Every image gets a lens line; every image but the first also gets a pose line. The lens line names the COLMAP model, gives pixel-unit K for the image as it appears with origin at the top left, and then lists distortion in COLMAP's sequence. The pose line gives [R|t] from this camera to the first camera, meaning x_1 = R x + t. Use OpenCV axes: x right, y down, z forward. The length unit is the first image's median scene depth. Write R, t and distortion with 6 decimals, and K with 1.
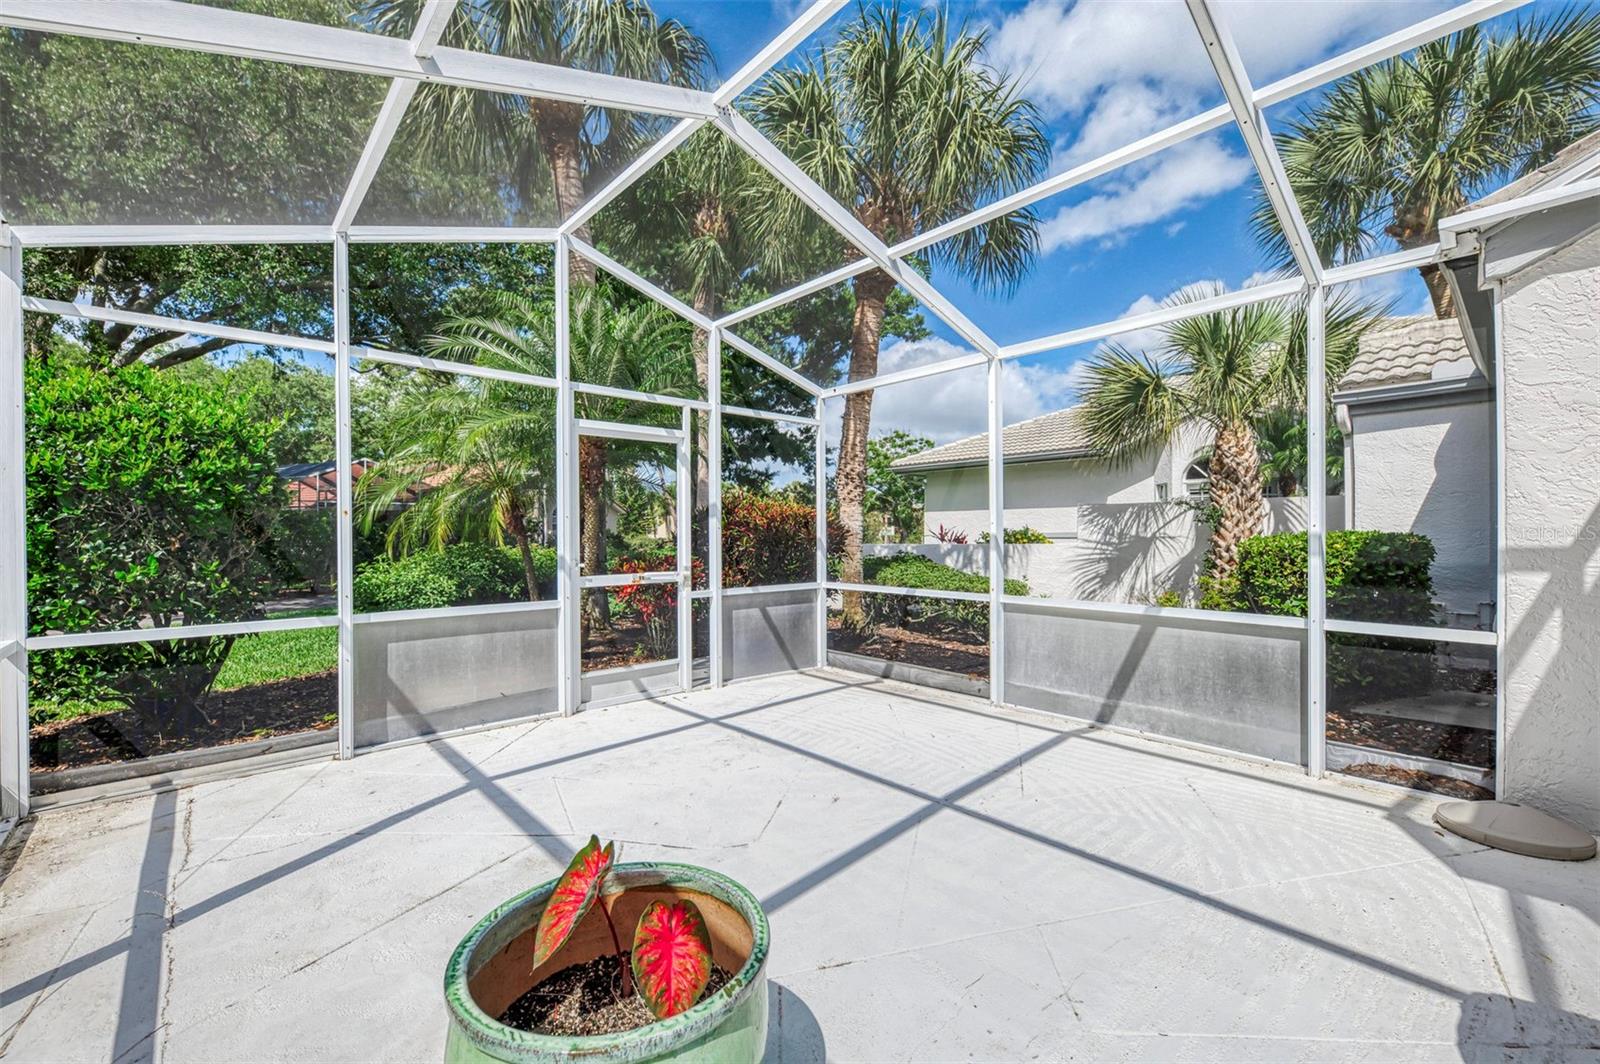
lens RADIAL K [[660.7, 0, 800.0], [0, 660.7, 532.0], [0, 0, 1]] dist [0.011094, 0.000008]
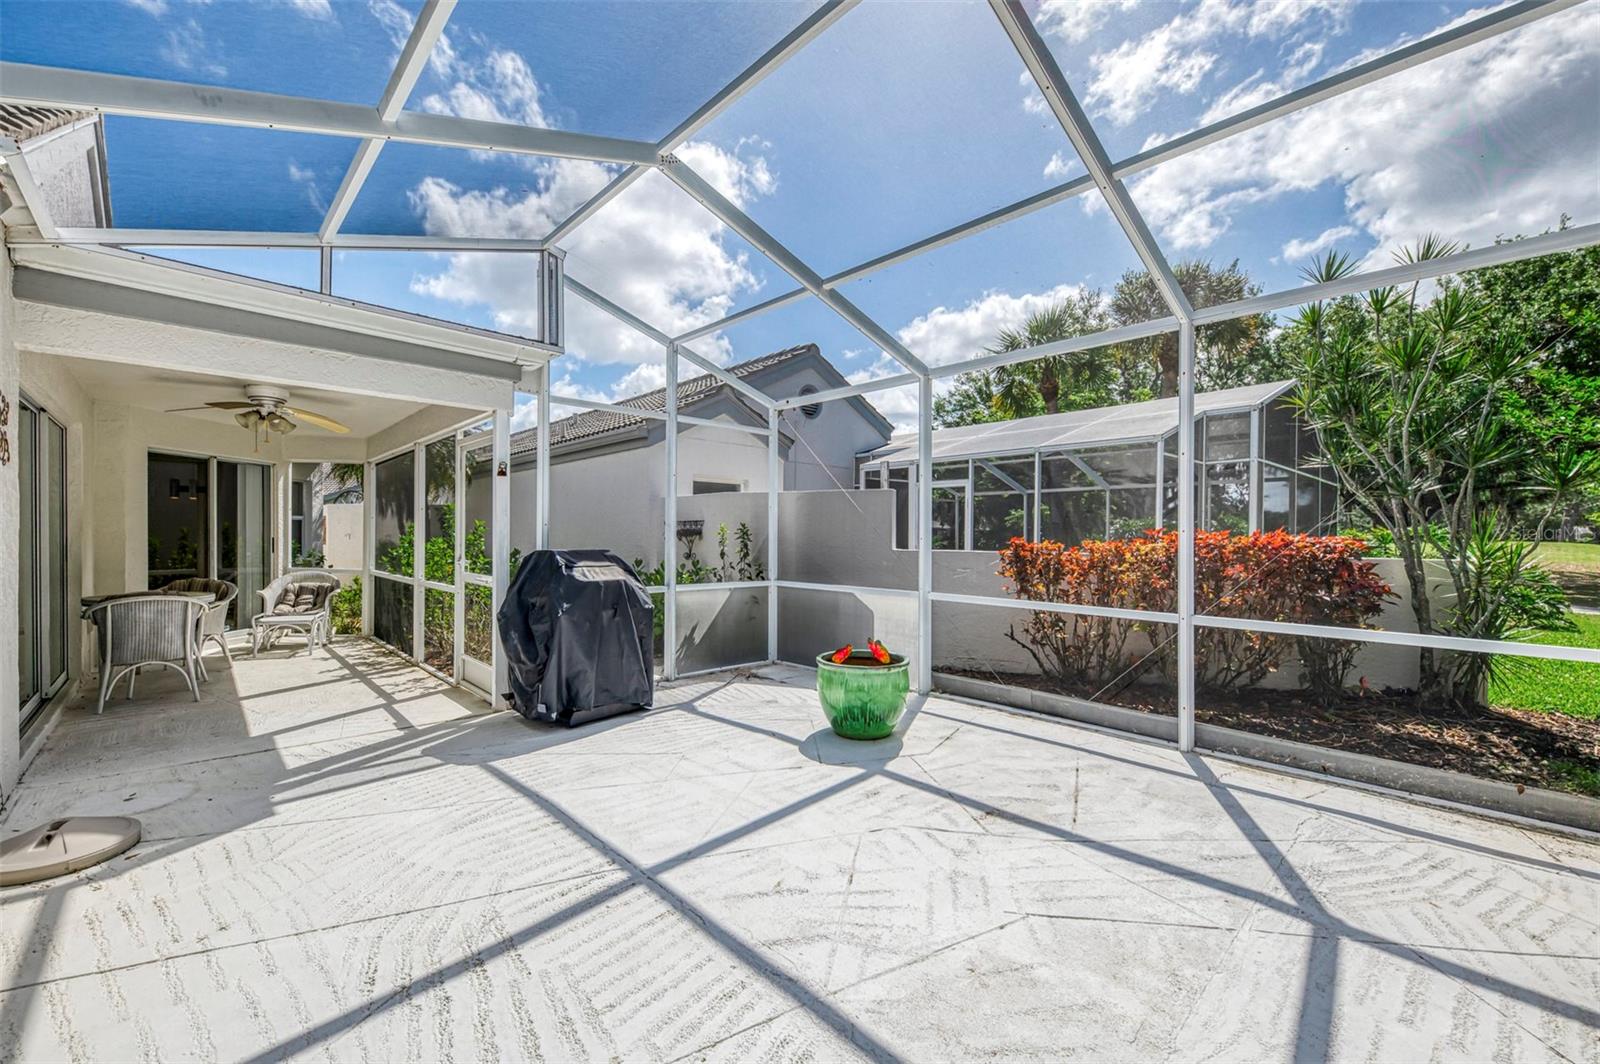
lens RADIAL K [[641.1, 0, 800.0], [0, 641.1, 532.0], [0, 0, 1]] dist [0.002342, 0.000082]
pose [[-0.999860, -0.002443, -0.016547, 0.026223], [-0.002251, 0.999930, -0.011612, 0.004827], [0.016575, -0.011573, -0.999796, 1.148803]]
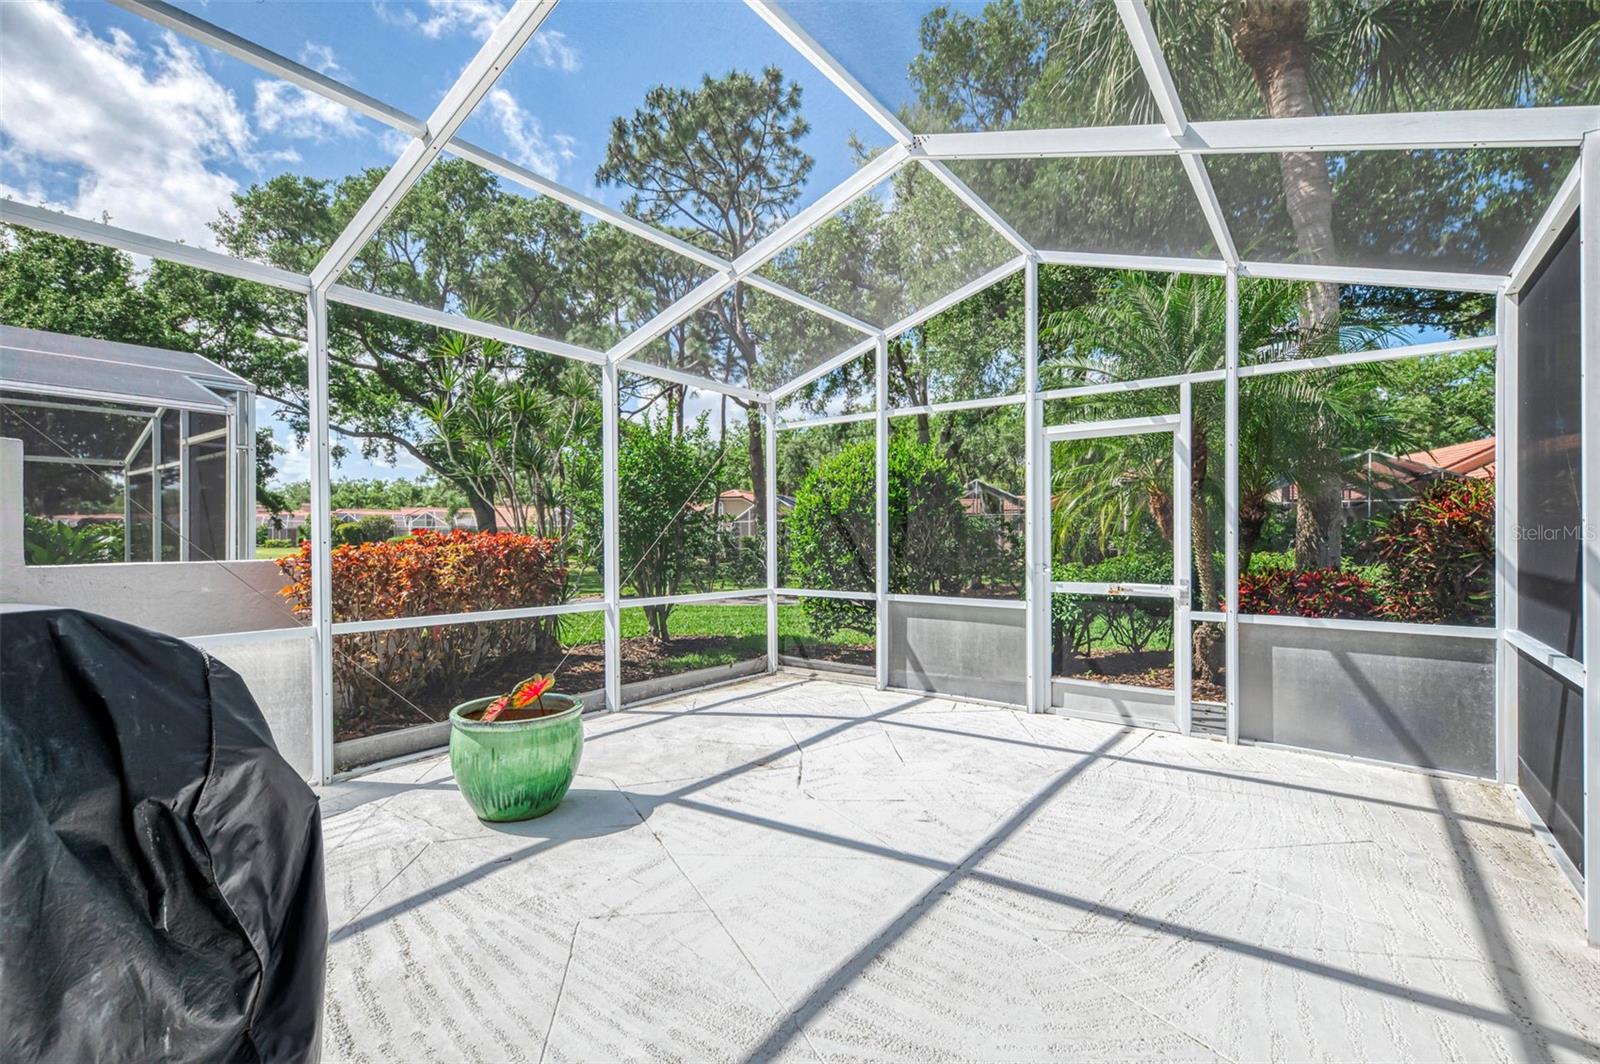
lens RADIAL K [[720.6, 0, 800.0], [0, 720.6, 532.0], [0, 0, 1]] dist [0.003483, 0.000372]
pose [[0.188169, -0.003819, -0.982129, 0.683671], [0.001691, 0.999992, -0.003565, -0.005052], [0.982135, -0.000990, 0.188174, 0.413741]]
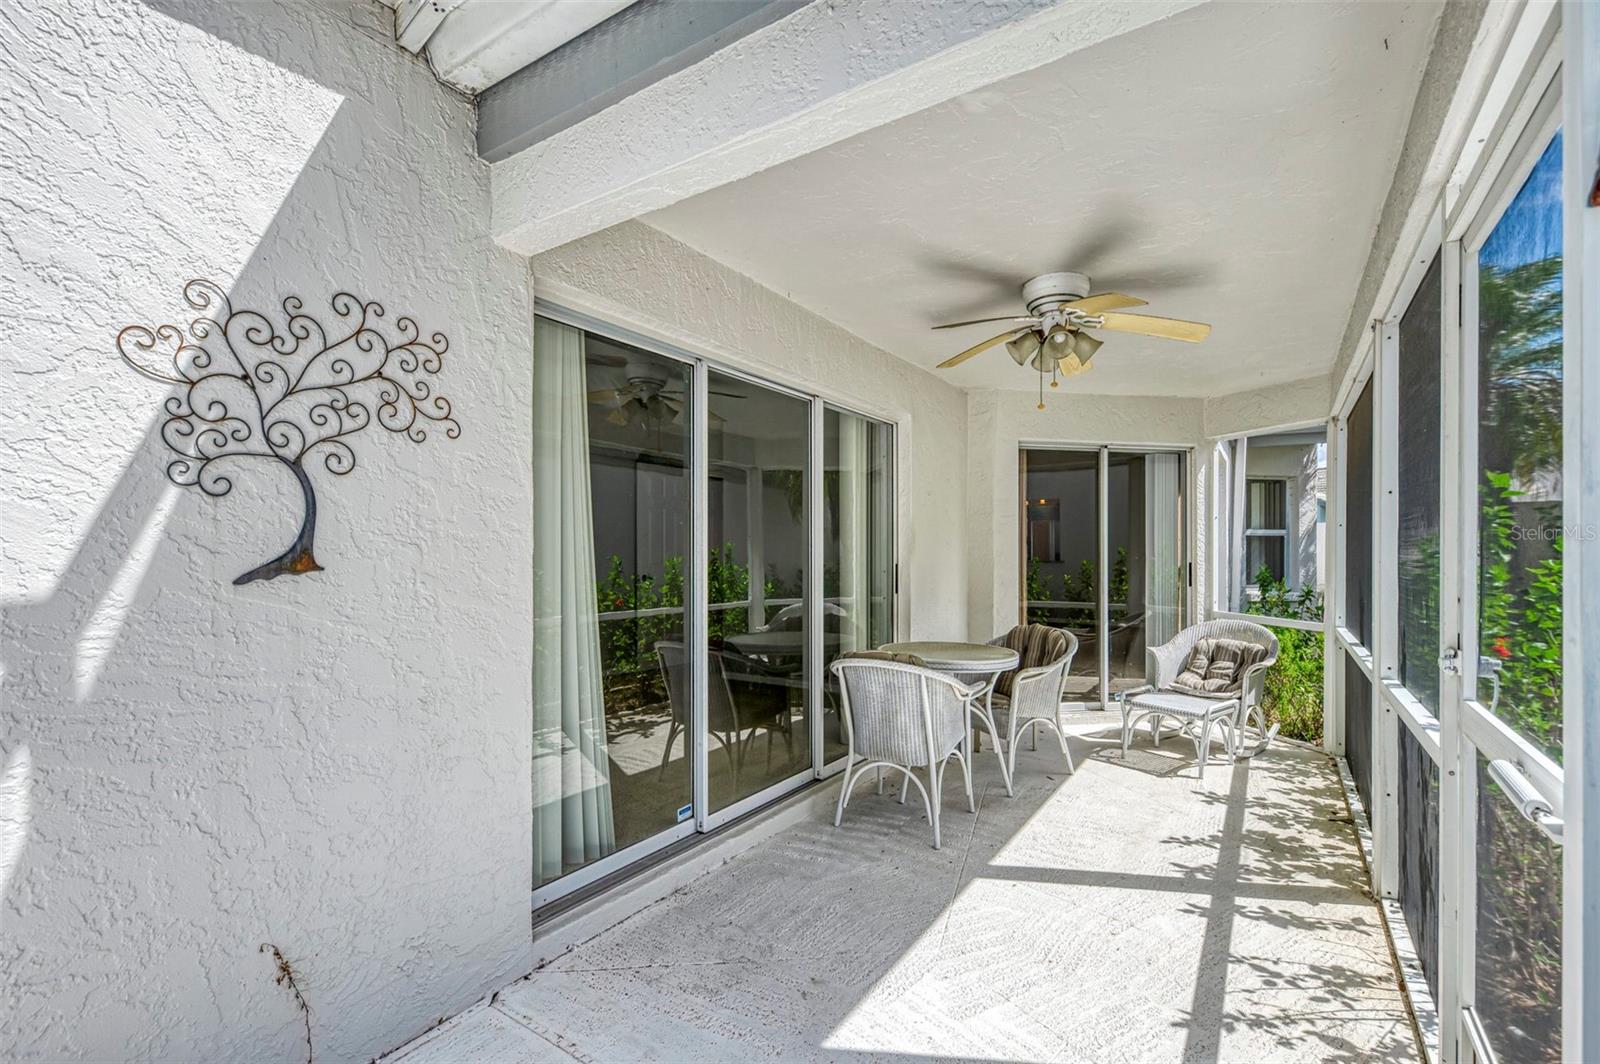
lens RADIAL K [[738.2, 0, 796.9], [0, 738.2, 558.1], [0, 0, 1]] dist [0.000845, 0.000025]
pose [[-0.248758, -0.000014, 0.968566, 0.344156], [-0.002819, 0.999996, -0.000710, -0.001888], [-0.968561, -0.002907, -0.248757, 0.393153]]
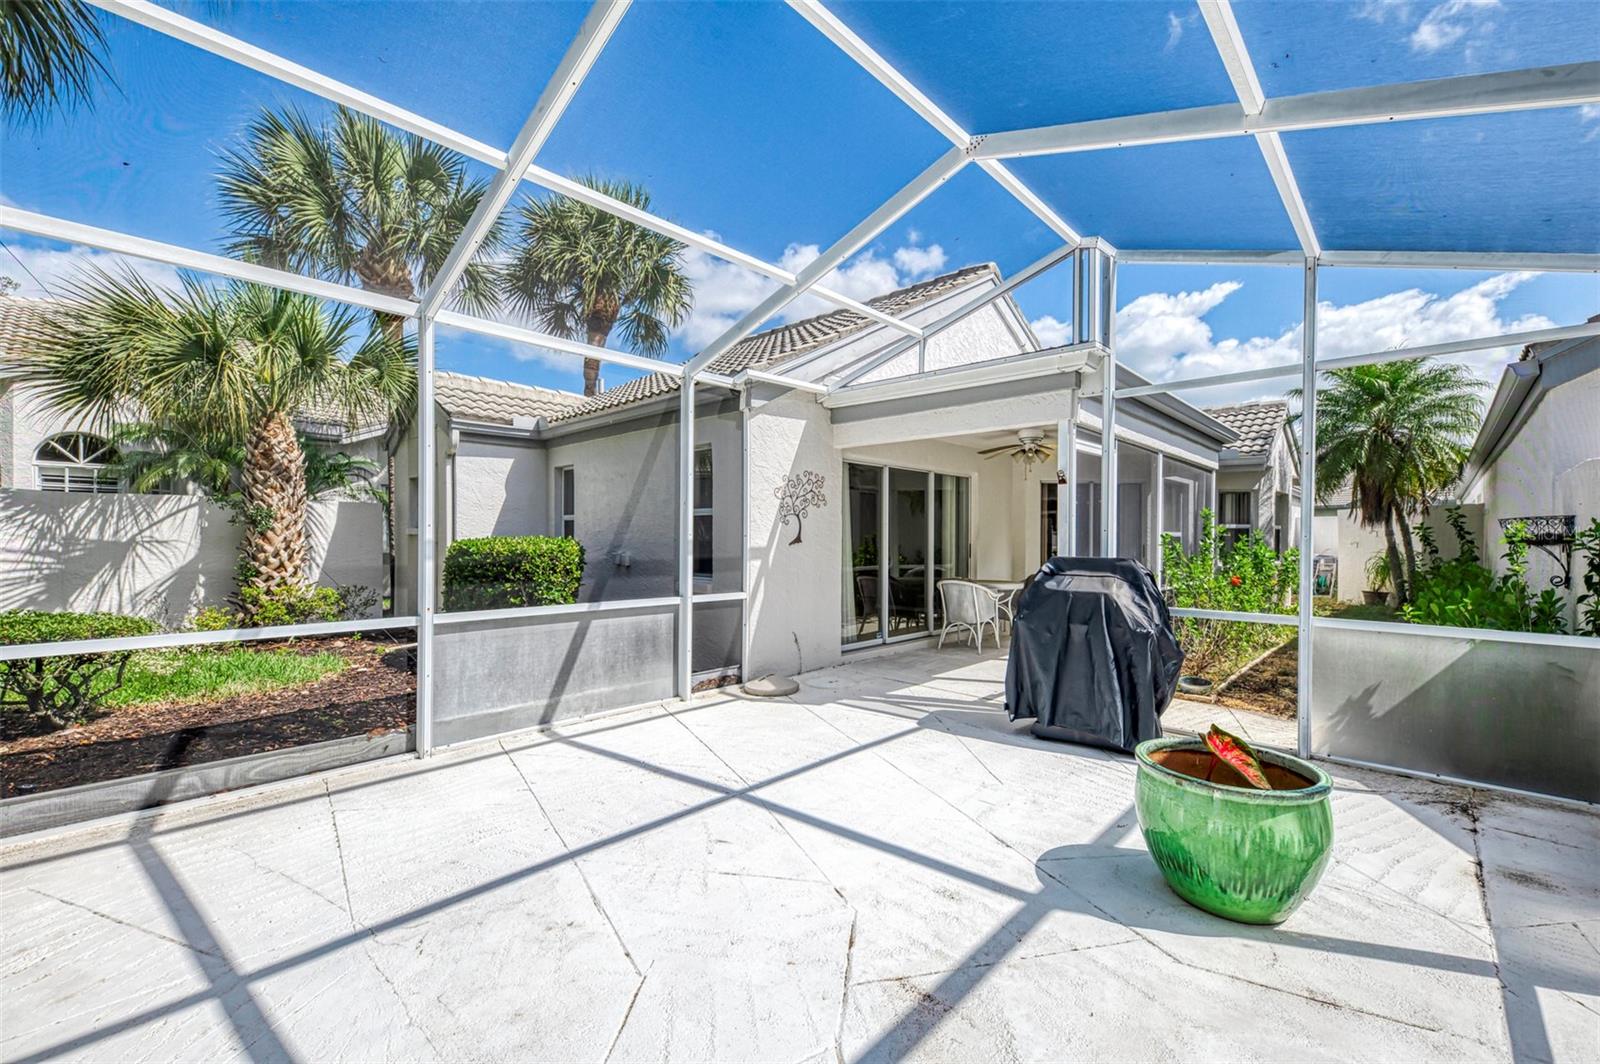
lens RADIAL K [[660.7, 0, 800.0], [0, 660.7, 532.0], [0, 0, 1]] dist [0.011094, 0.000008]
pose [[-0.075127, 0.009348, 0.997130, -0.556846], [-0.007938, 0.999919, -0.009972, -0.002194], [-0.997142, -0.008664, -0.075046, 0.636759]]
